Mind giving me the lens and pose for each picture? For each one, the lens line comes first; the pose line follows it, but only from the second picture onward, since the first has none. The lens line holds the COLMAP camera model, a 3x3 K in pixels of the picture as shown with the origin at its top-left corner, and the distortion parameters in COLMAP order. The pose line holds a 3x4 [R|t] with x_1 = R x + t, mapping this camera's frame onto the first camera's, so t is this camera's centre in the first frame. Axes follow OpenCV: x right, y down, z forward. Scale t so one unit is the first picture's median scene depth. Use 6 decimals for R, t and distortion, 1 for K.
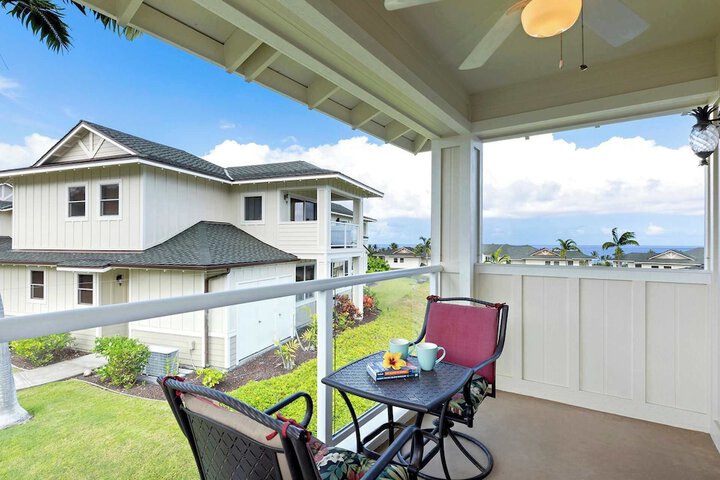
lens RADIAL K [[355.6, 0, 354.0], [0, 355.6, 241.6], [0, 0, 1]] dist [-0.010652, 0.001271]
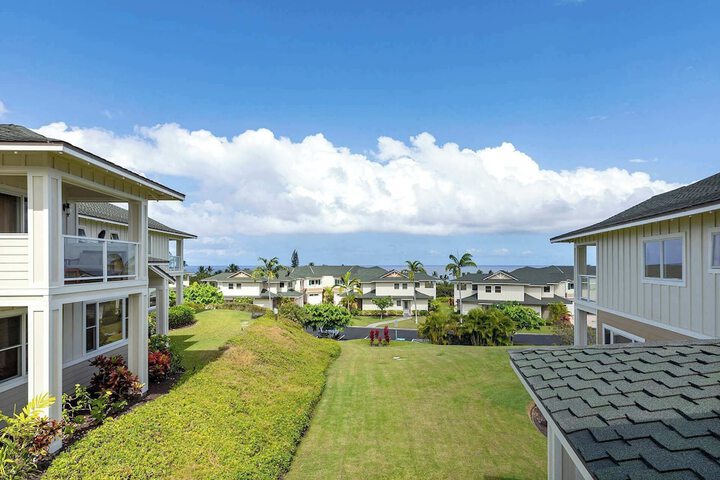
lens RADIAL K [[401.4, 0, 360.7], [0, 401.4, 268.0], [0, 0, 1]] dist [0.012808, -0.000143]
pose [[0.914871, -0.008525, 0.403656, 0.074604], [0.002316, 0.999871, 0.015869, -0.010855], [-0.403740, -0.013583, 0.914773, 0.173730]]
